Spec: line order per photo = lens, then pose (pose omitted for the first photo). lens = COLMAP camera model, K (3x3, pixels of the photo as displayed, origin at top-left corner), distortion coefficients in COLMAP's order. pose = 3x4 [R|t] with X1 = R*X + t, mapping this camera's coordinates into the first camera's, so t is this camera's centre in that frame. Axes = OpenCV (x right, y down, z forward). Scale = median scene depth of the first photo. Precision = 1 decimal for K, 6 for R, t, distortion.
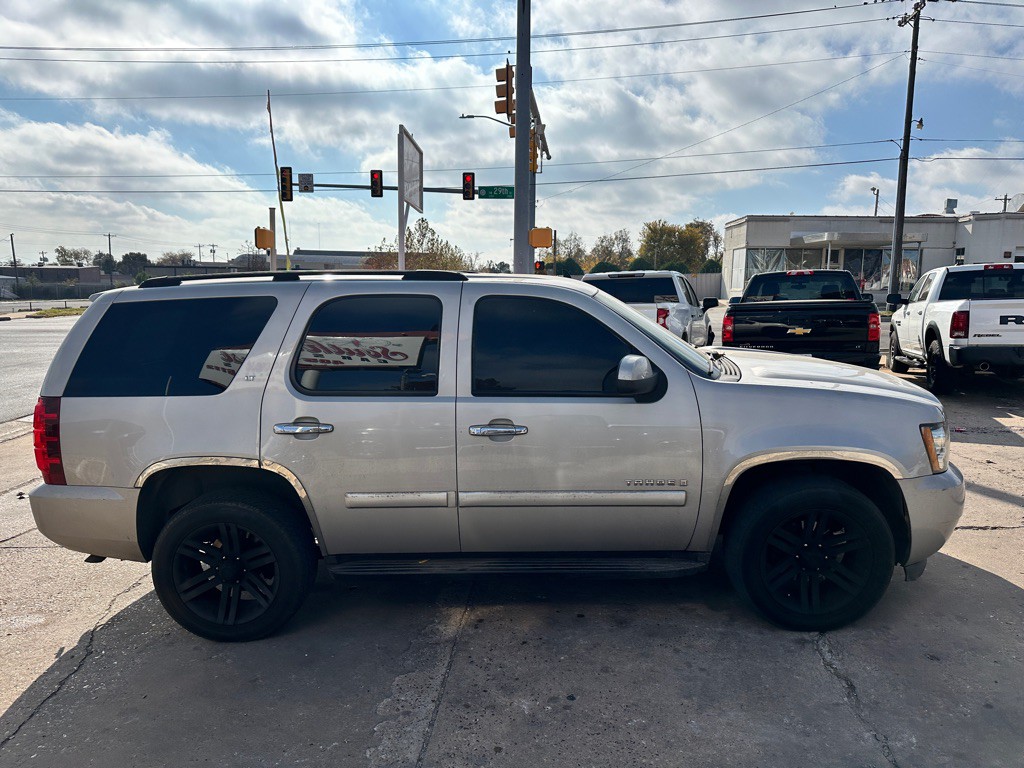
lens RADIAL K [[733.3, 0, 529.8], [0, 733.3, 385.1], [0, 0, 1]] dist [0.010686, -0.008938]
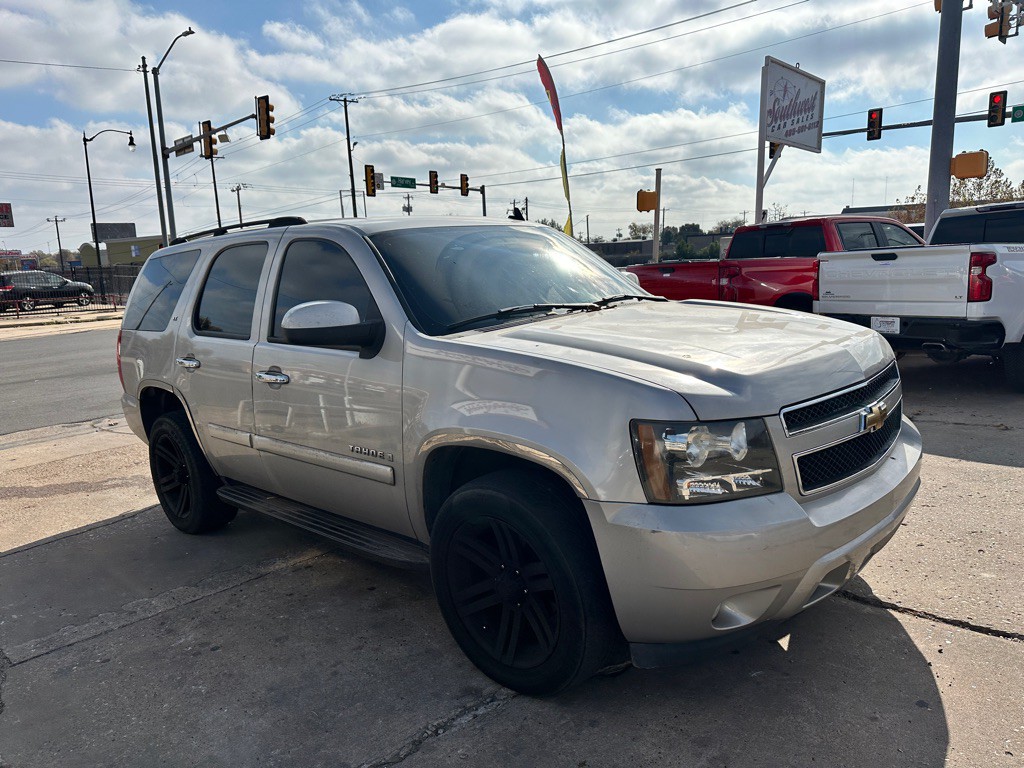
lens RADIAL K [[742.5, 0, 512.0], [0, 742.5, 384.0], [0, 0, 1]] dist [-0.001147, -0.003238]
pose [[0.729110, 0.077505, -0.679994, 0.817401], [-0.047956, 0.996910, 0.062208, -0.005315], [0.682714, -0.012747, 0.730574, 0.455927]]
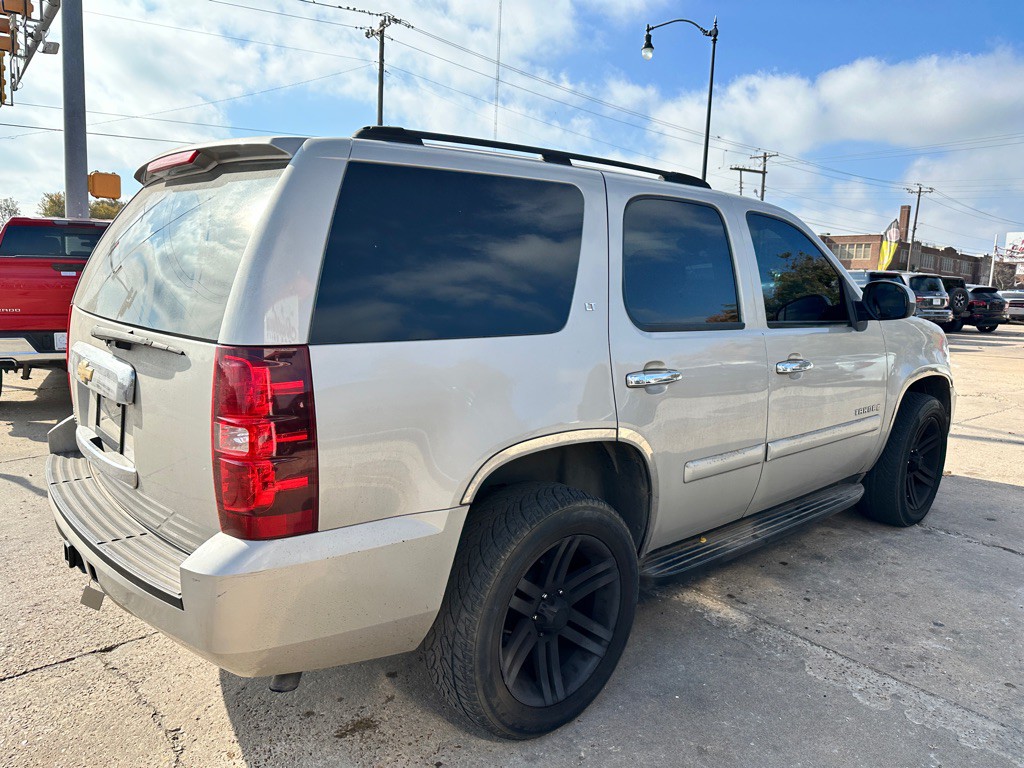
lens RADIAL K [[733.3, 0, 529.8], [0, 733.3, 385.1], [0, 0, 1]] dist [0.010686, -0.008938]
pose [[0.722274, -0.069674, 0.688089, -0.814796], [0.062971, 0.997405, 0.034896, 0.032916], [-0.688734, 0.018126, 0.724787, 0.544930]]
